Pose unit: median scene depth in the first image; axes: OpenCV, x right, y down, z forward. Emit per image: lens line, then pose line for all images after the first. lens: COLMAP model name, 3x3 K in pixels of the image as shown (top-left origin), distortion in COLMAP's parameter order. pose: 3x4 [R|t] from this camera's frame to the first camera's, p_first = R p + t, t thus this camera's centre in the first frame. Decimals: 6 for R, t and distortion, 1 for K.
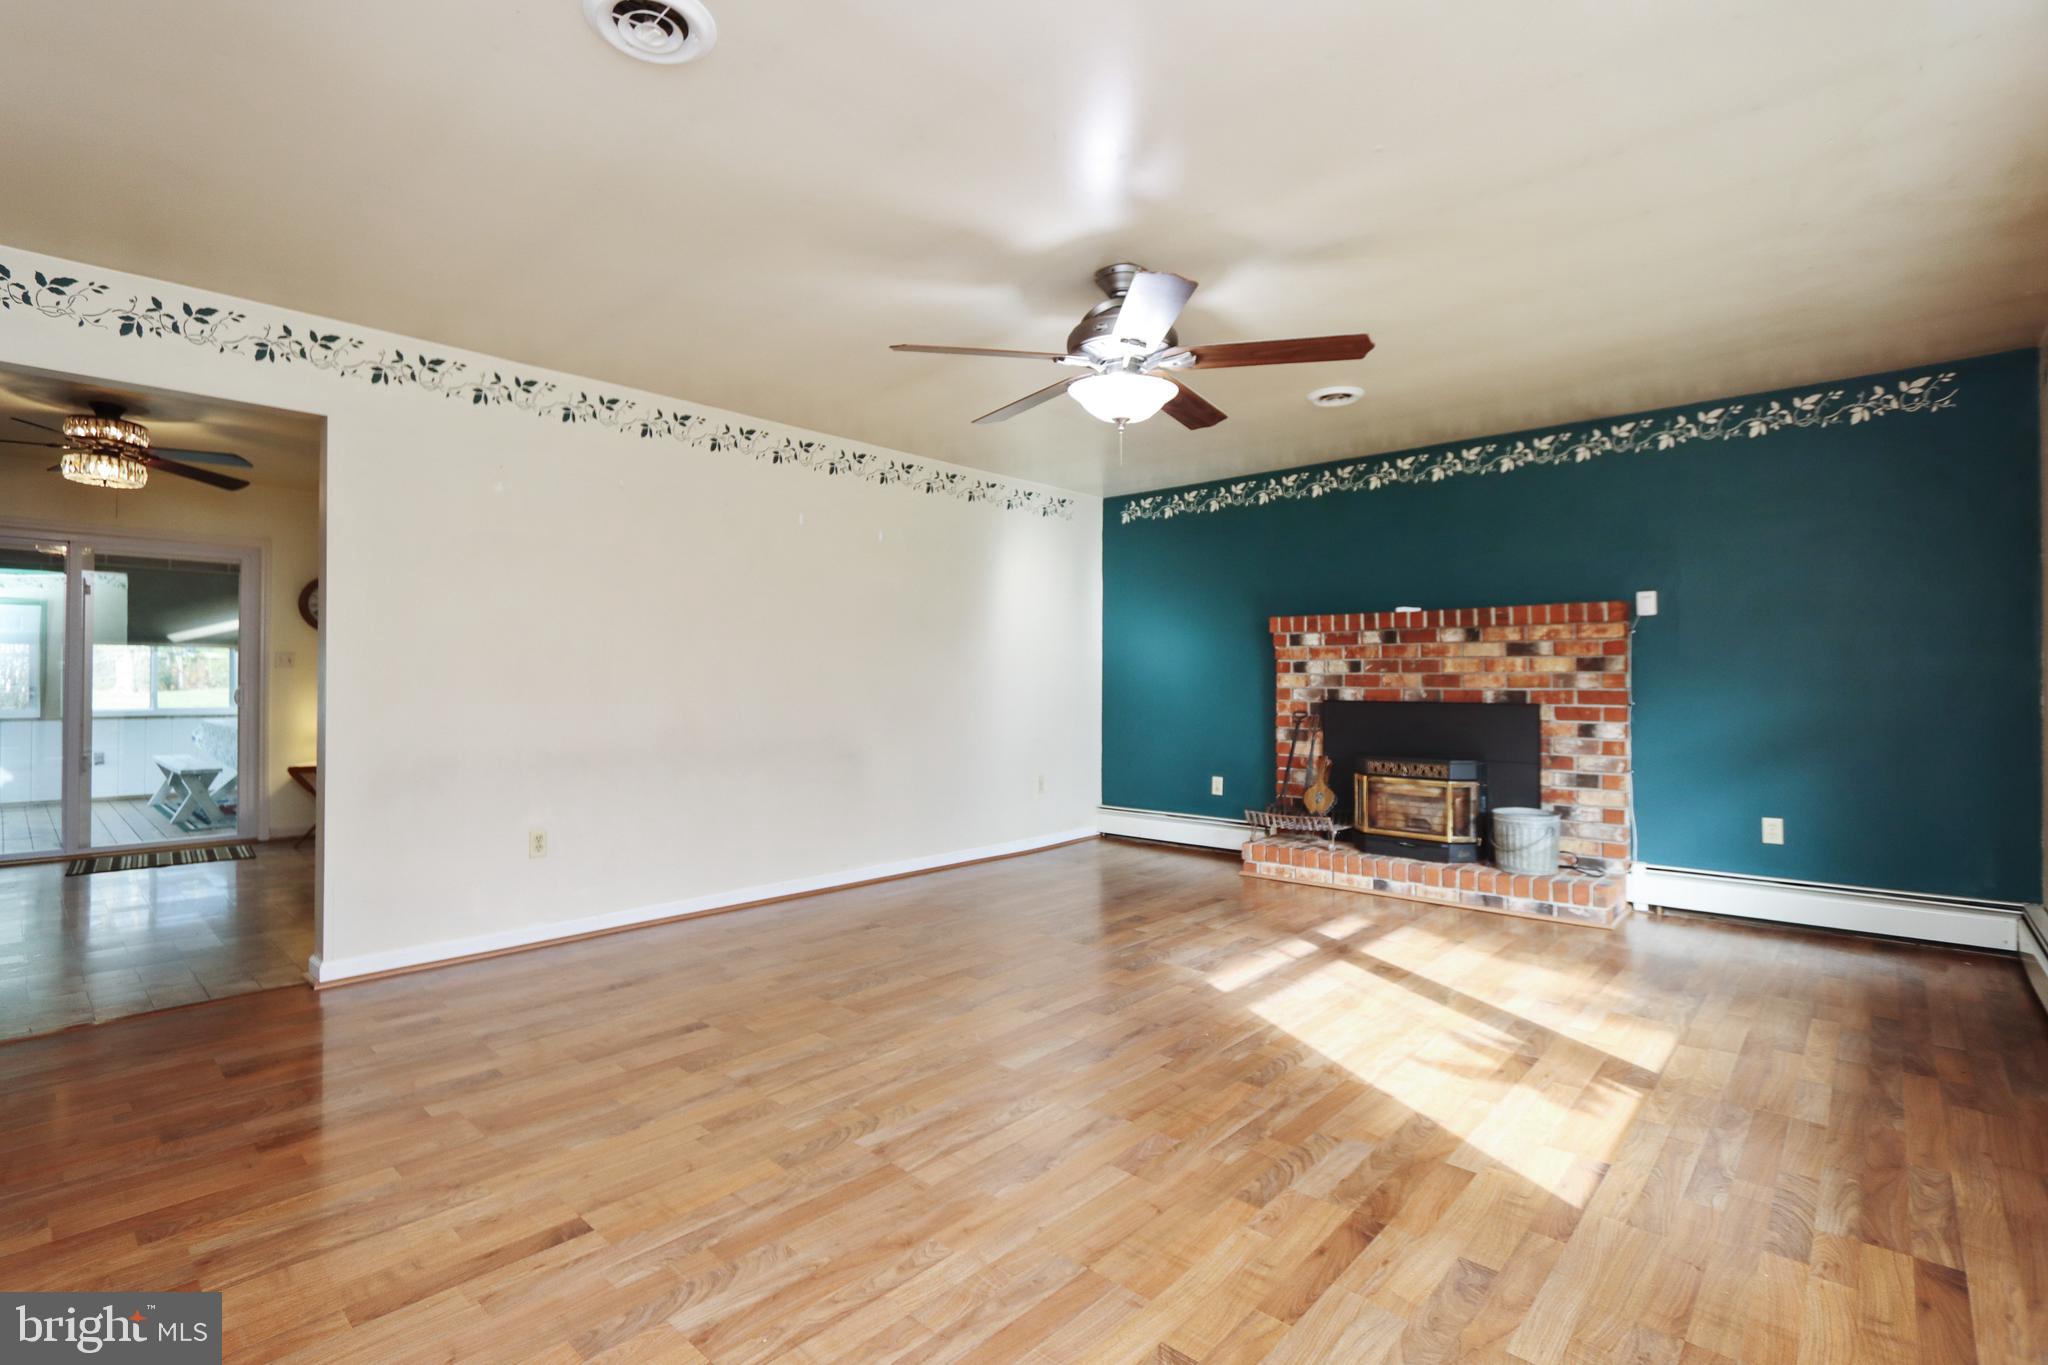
lens RADIAL K [[945.7, 0, 1021.4], [0, 945.7, 677.8], [0, 0, 1]] dist [-0.009840, -0.004478]
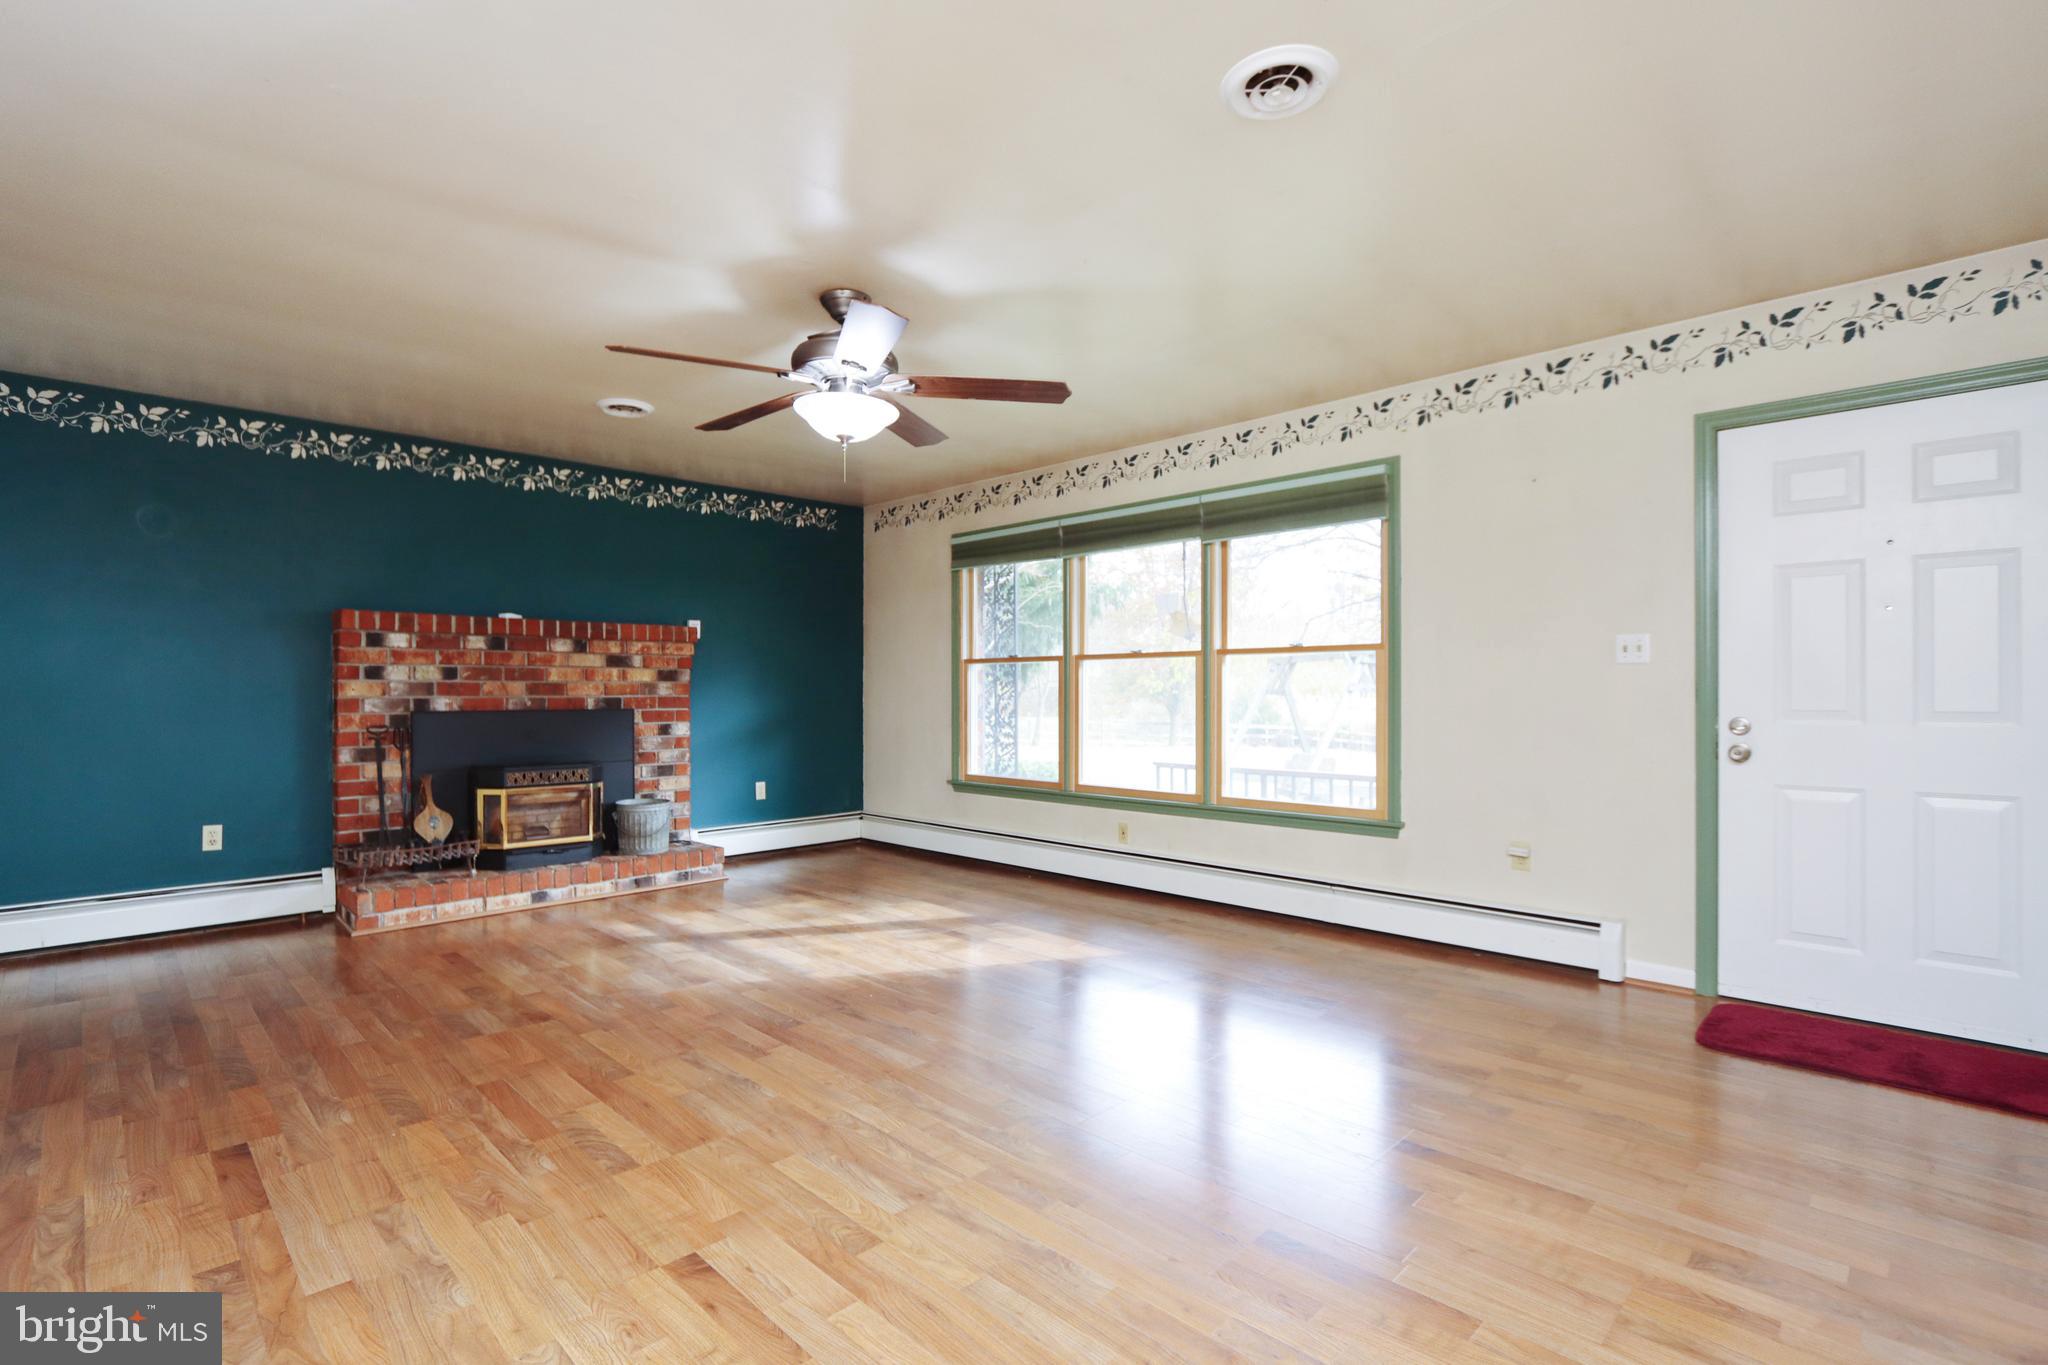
lens RADIAL K [[945.7, 0, 981.1], [0, 945.7, 694.3], [0, 0, 1]] dist [-0.009840, -0.004478]
pose [[0.065440, -0.002075, 0.997854, -0.556230], [0.000779, 0.999998, 0.002028, 0.007313], [-0.997856, 0.000644, 0.065441, 0.471971]]
